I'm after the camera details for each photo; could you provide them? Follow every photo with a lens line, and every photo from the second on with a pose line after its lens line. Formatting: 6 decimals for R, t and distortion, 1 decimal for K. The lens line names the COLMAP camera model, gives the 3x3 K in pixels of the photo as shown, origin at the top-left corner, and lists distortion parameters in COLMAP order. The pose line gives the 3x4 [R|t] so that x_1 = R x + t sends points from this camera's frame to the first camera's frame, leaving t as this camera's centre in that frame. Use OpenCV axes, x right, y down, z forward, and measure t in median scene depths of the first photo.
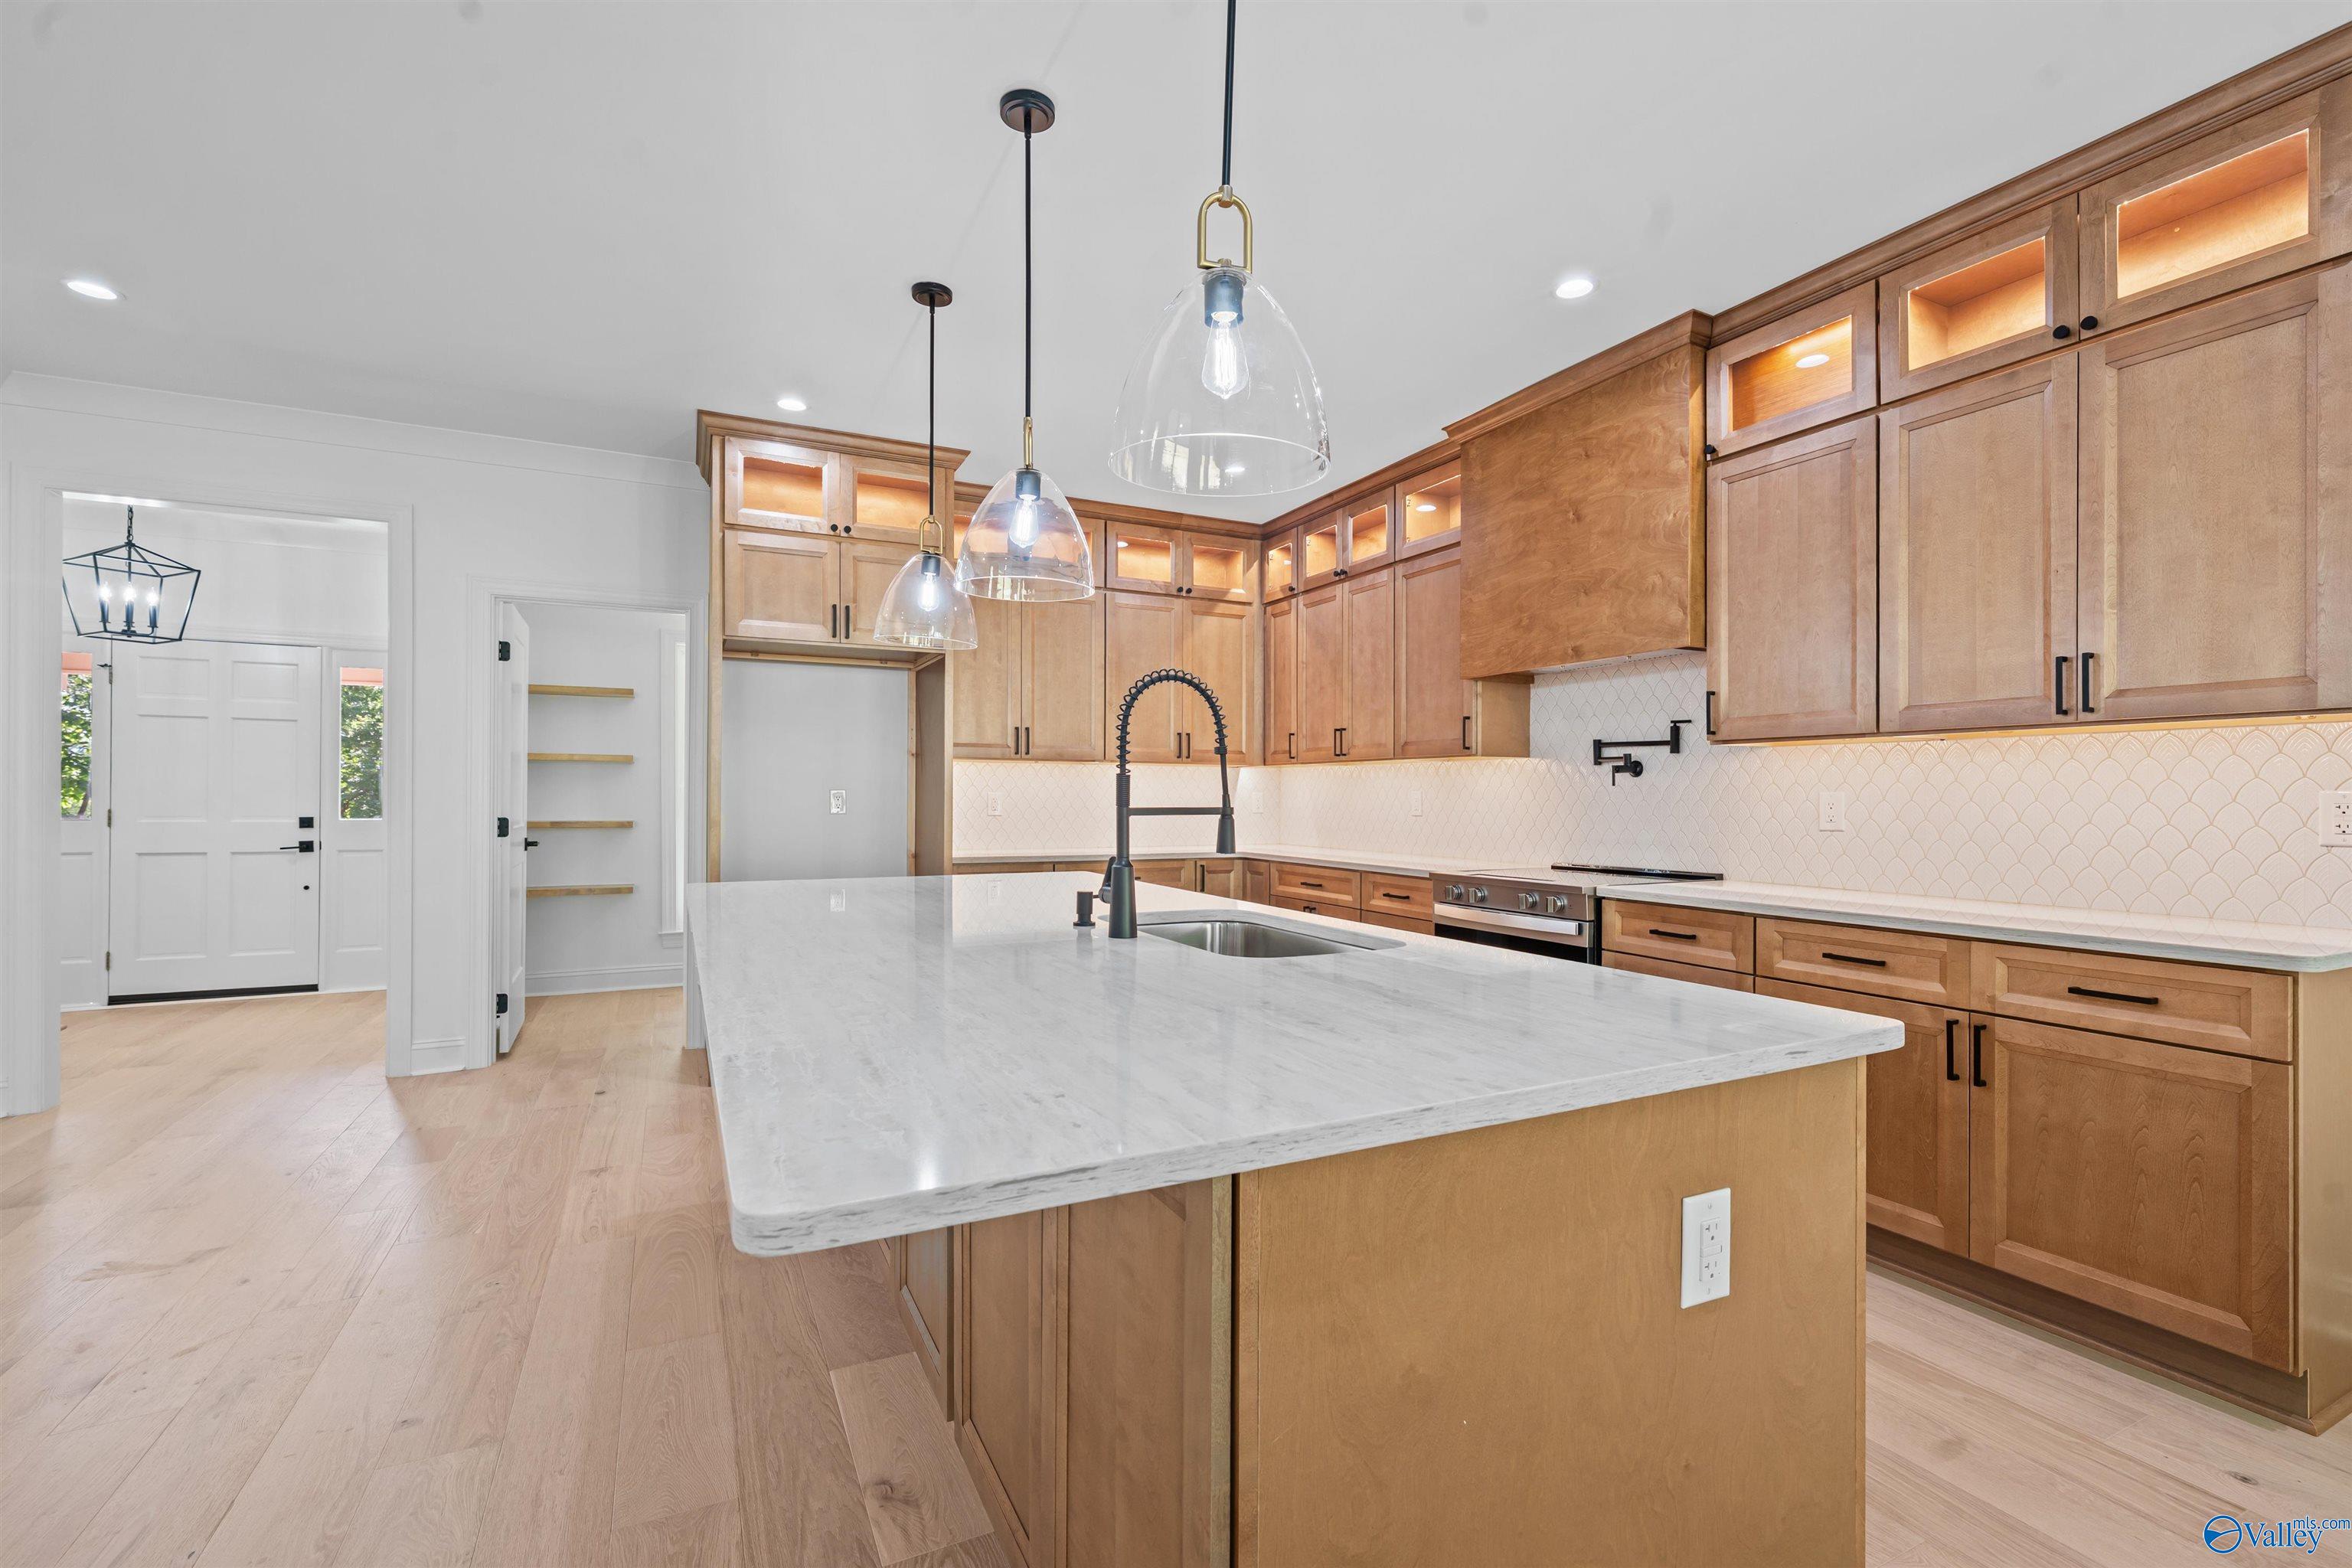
lens RADIAL K [[1026.4, 0, 1183.2], [0, 1026.4, 794.8], [0, 0, 1]] dist [0.000562, -0.000238]
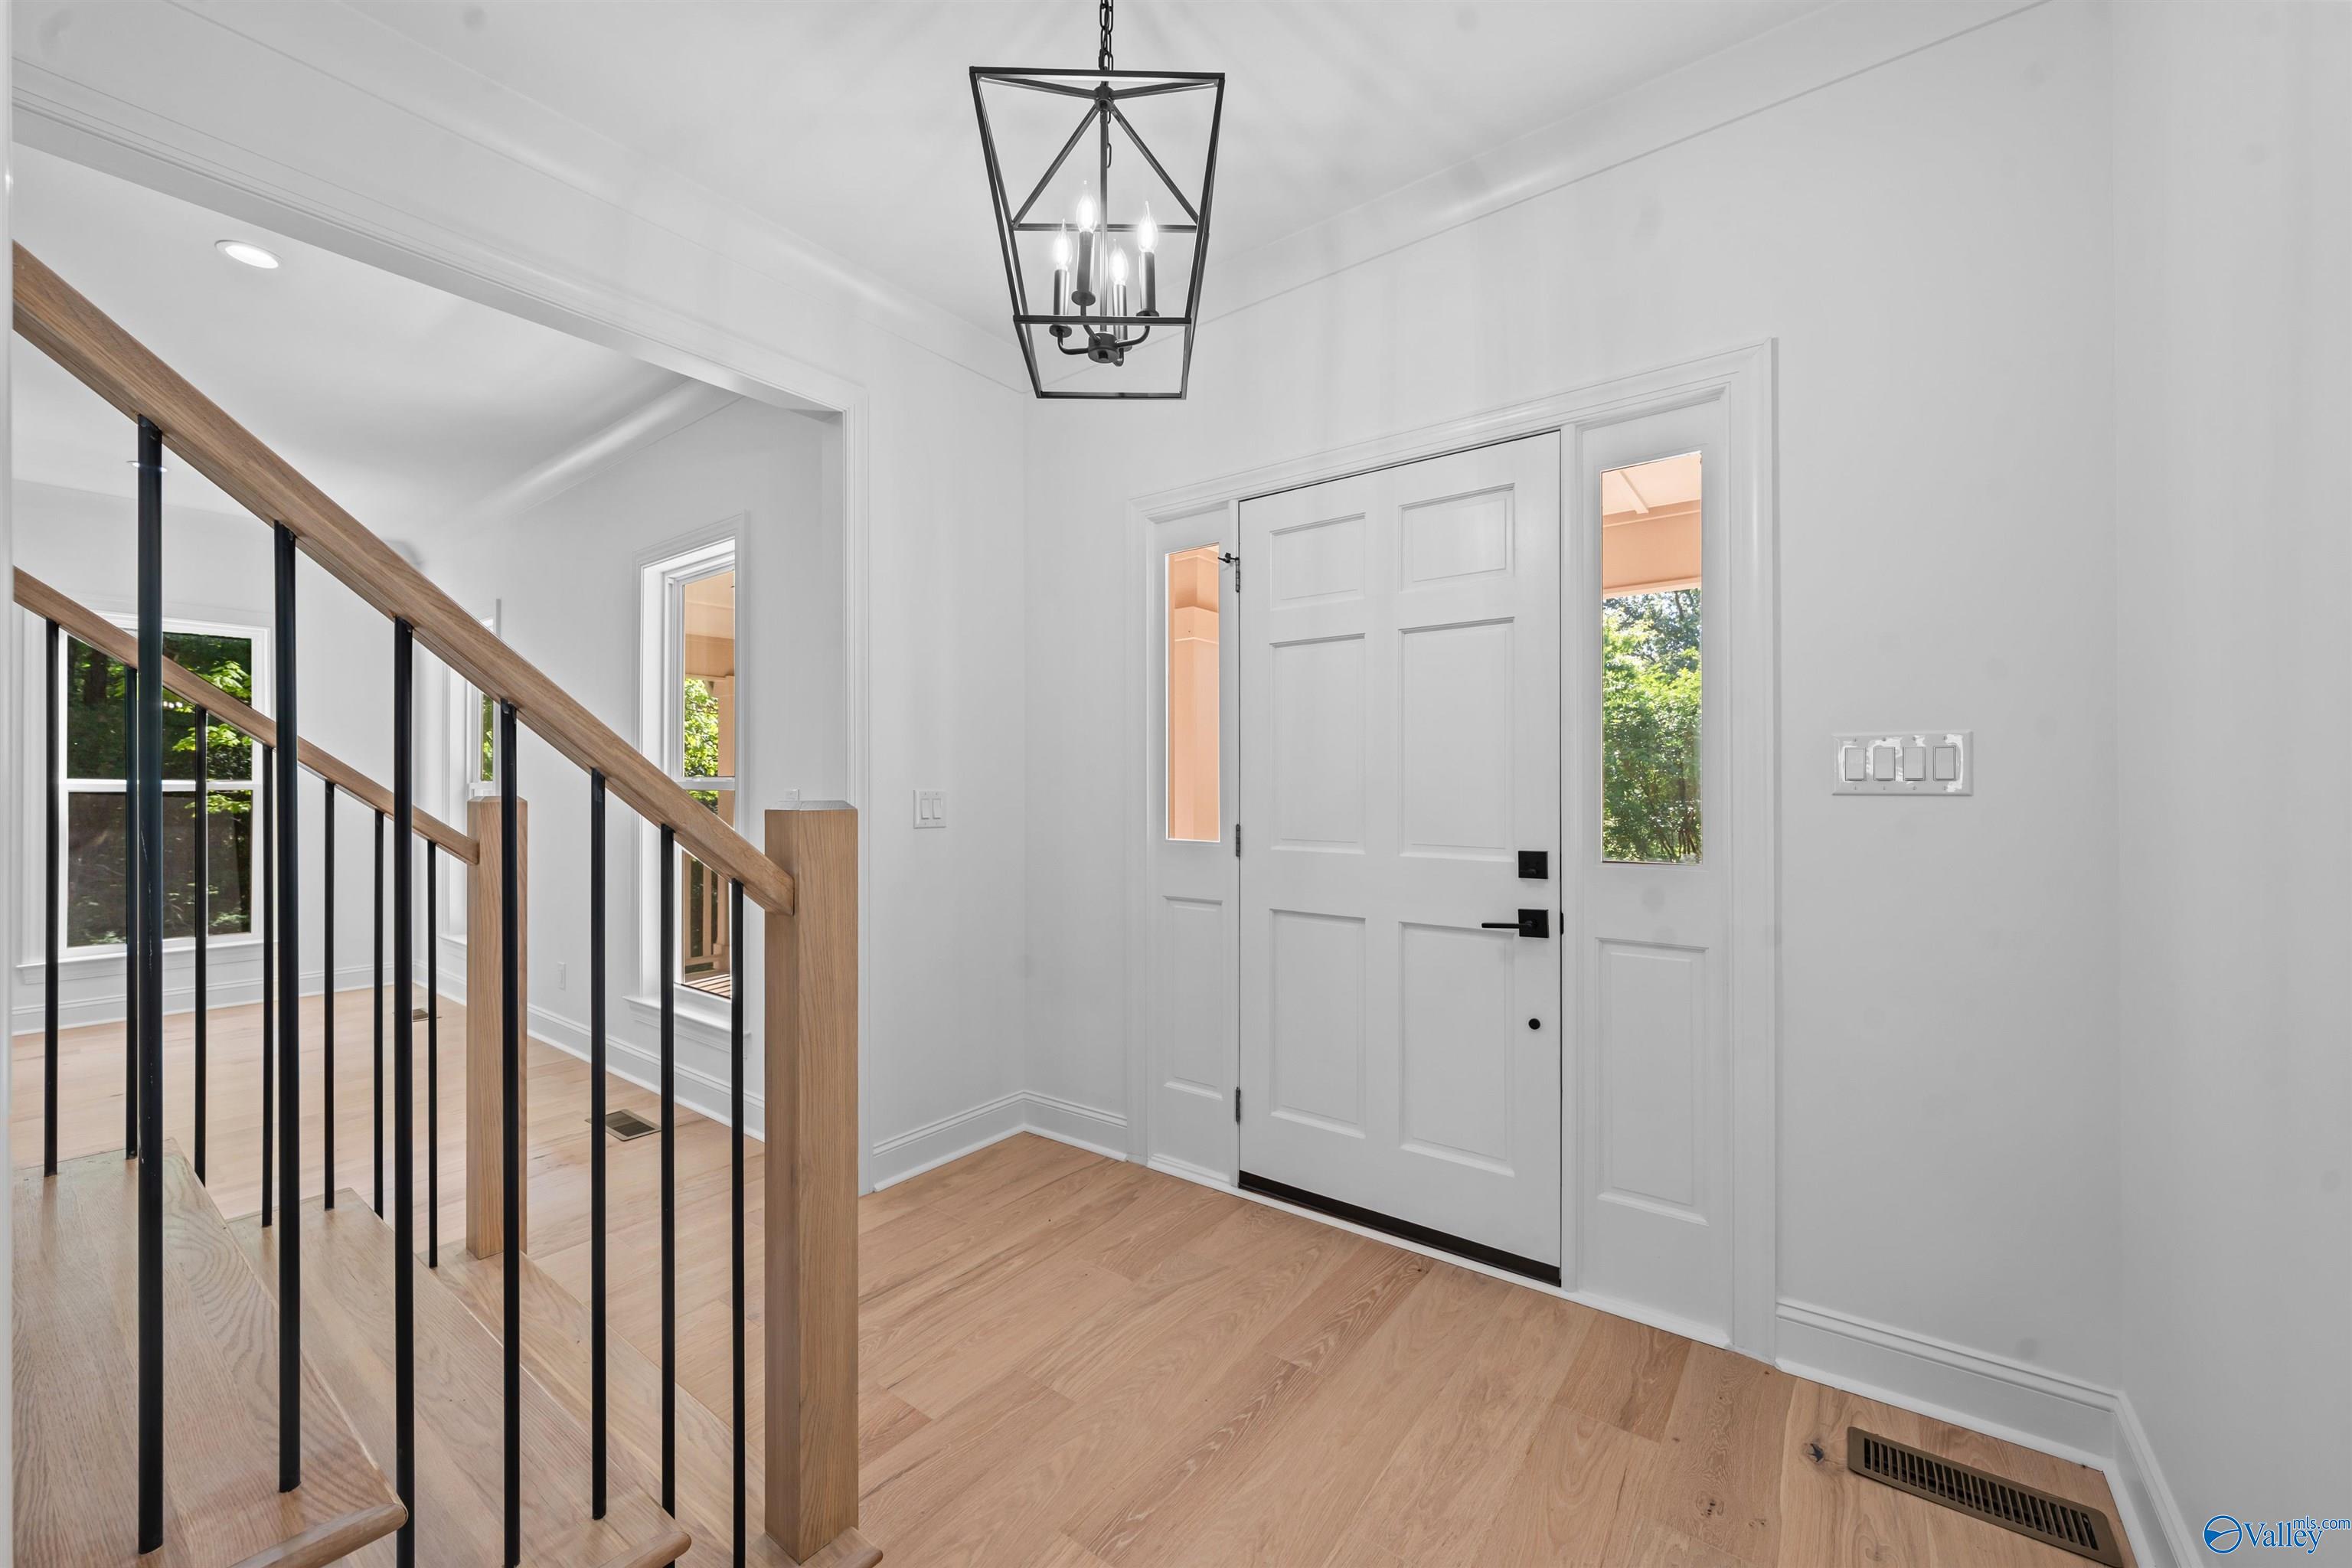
lens RADIAL K [[905.1, 0, 1182.1], [0, 905.1, 789.3], [0, 0, 1]] dist [-0.001256, 0.000015]
pose [[0.450419, -0.003866, -0.892809, -0.994438], [0.008784, 0.999961, 0.000102, -0.006743], [0.892774, -0.007888, 0.450435, 1.191461]]
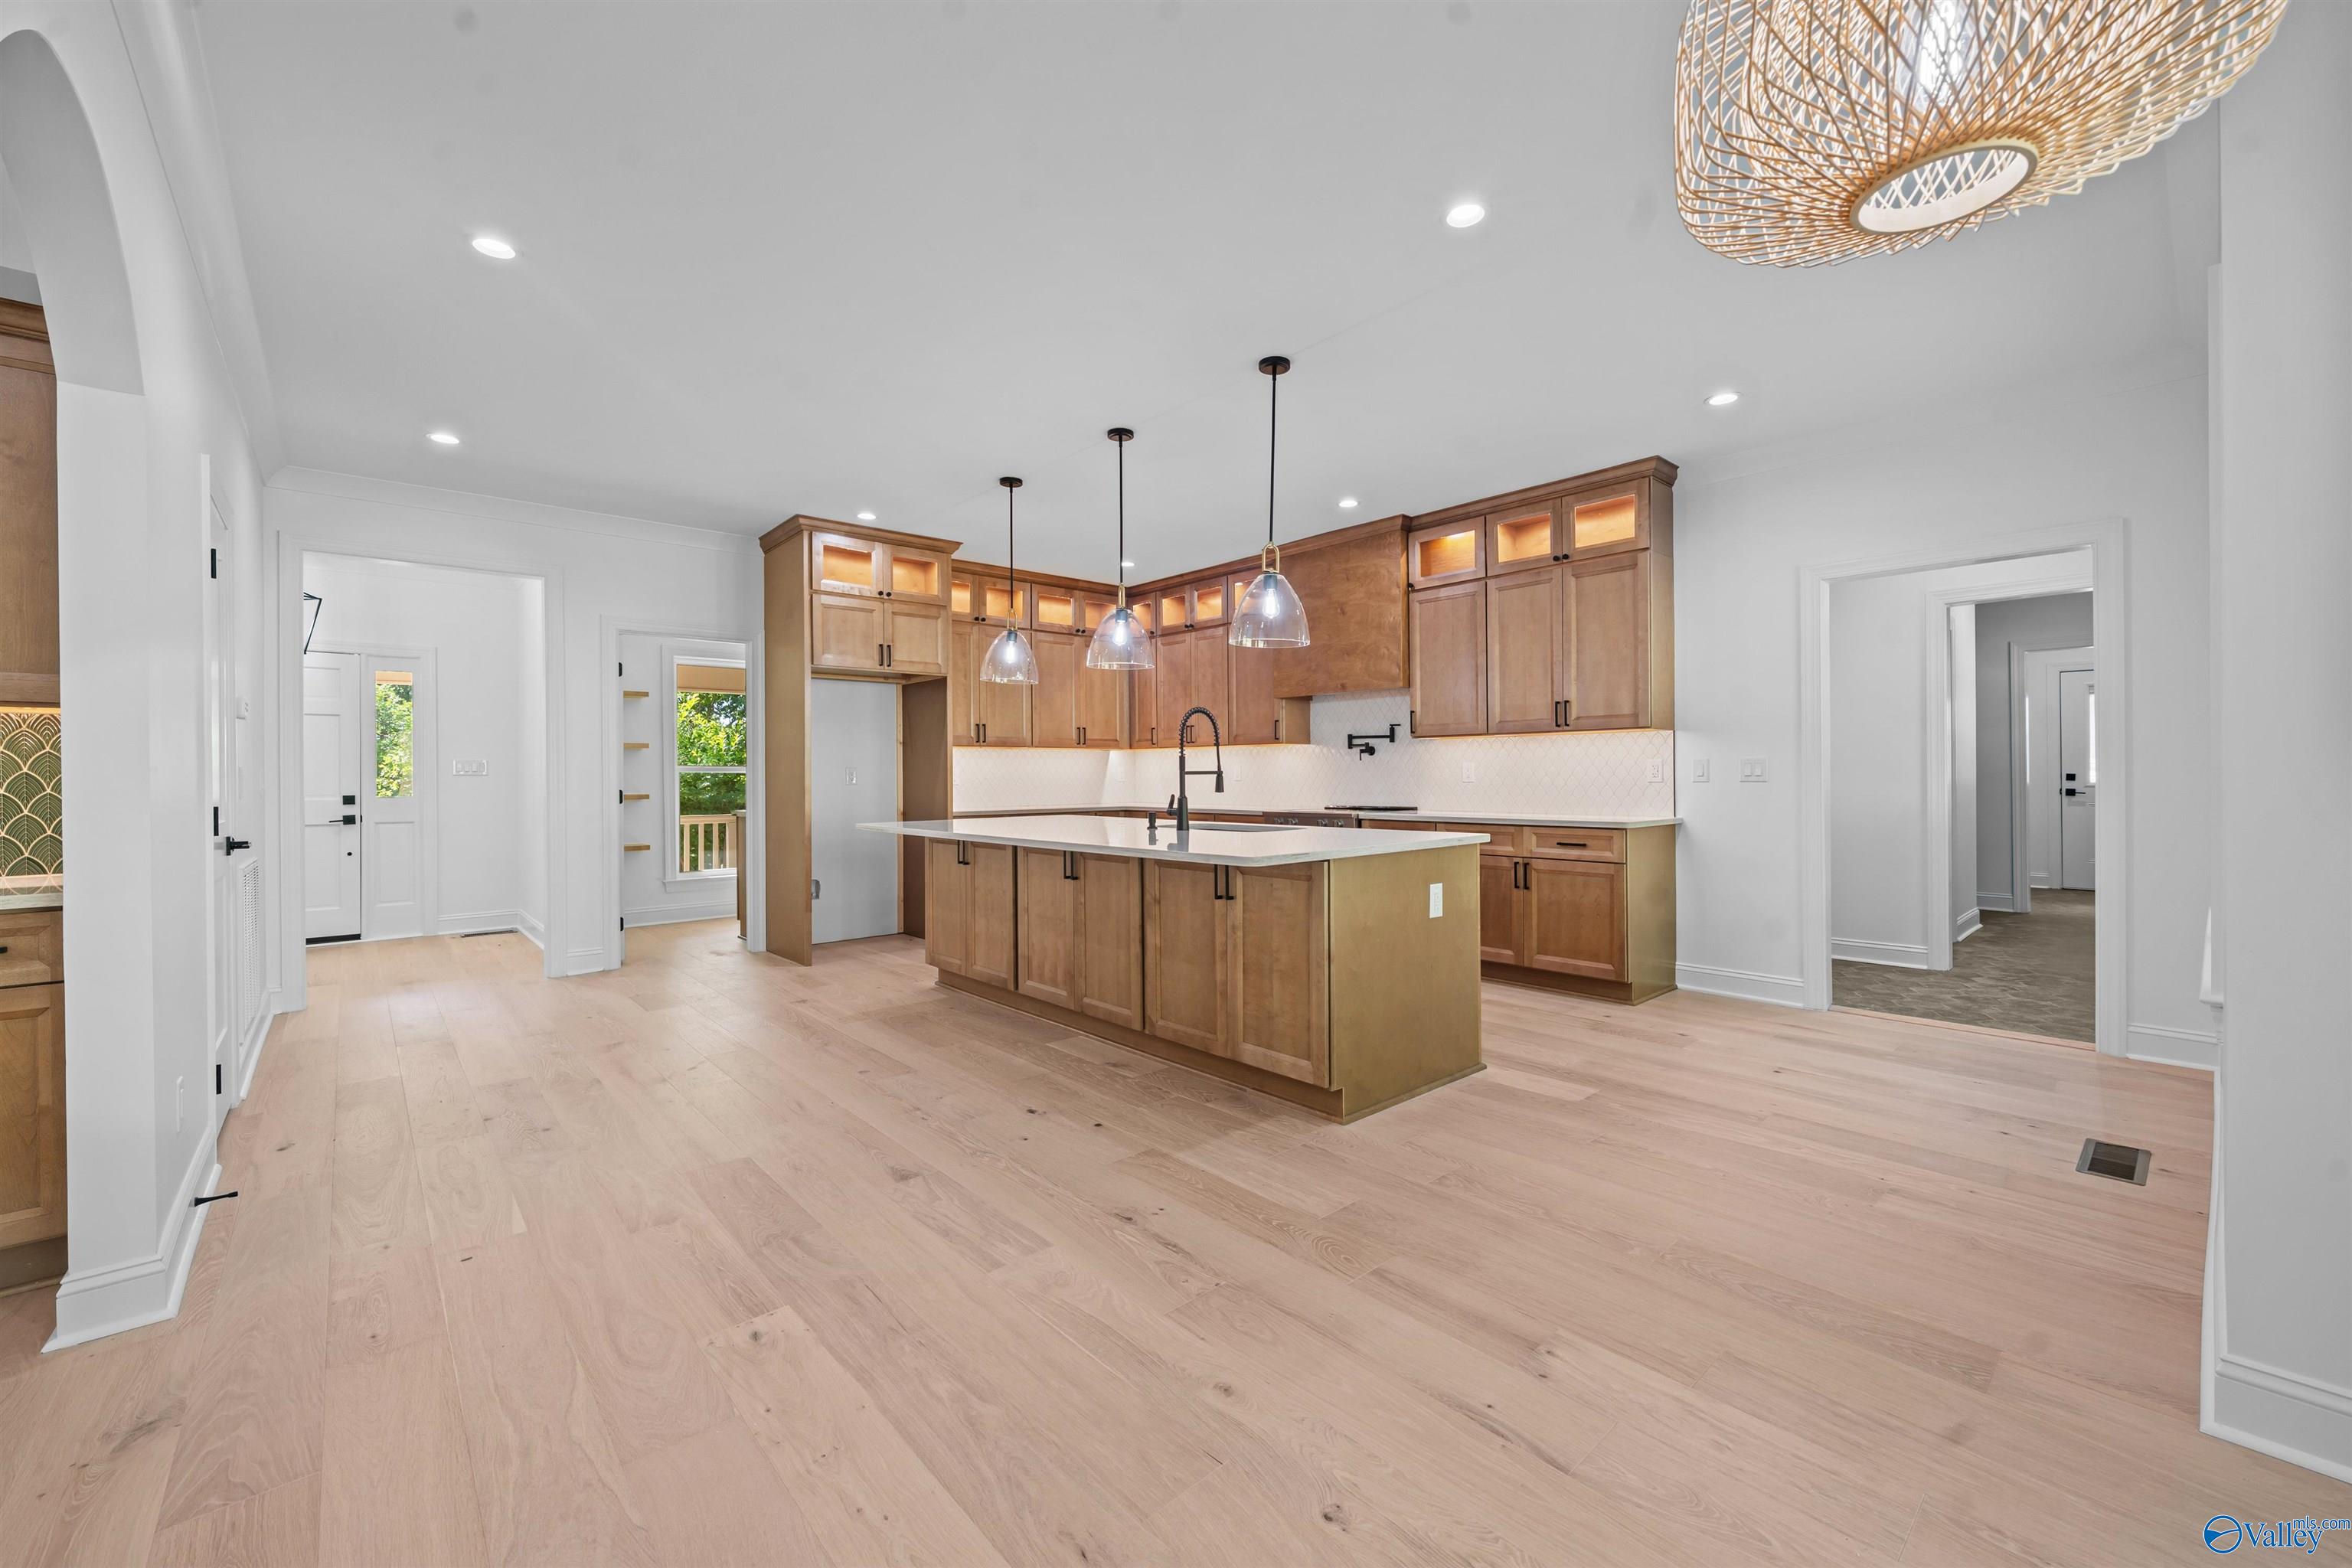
lens RADIAL K [[935.2, 0, 1182.7], [0, 935.2, 774.2], [0, 0, 1]] dist [-0.001338, 0.000101]
pose [[0.964310, -0.011522, 0.264525, -0.334257], [0.011172, 0.999934, 0.002828, 0.007693], [-0.264540, 0.000228, 0.964375, -0.526748]]
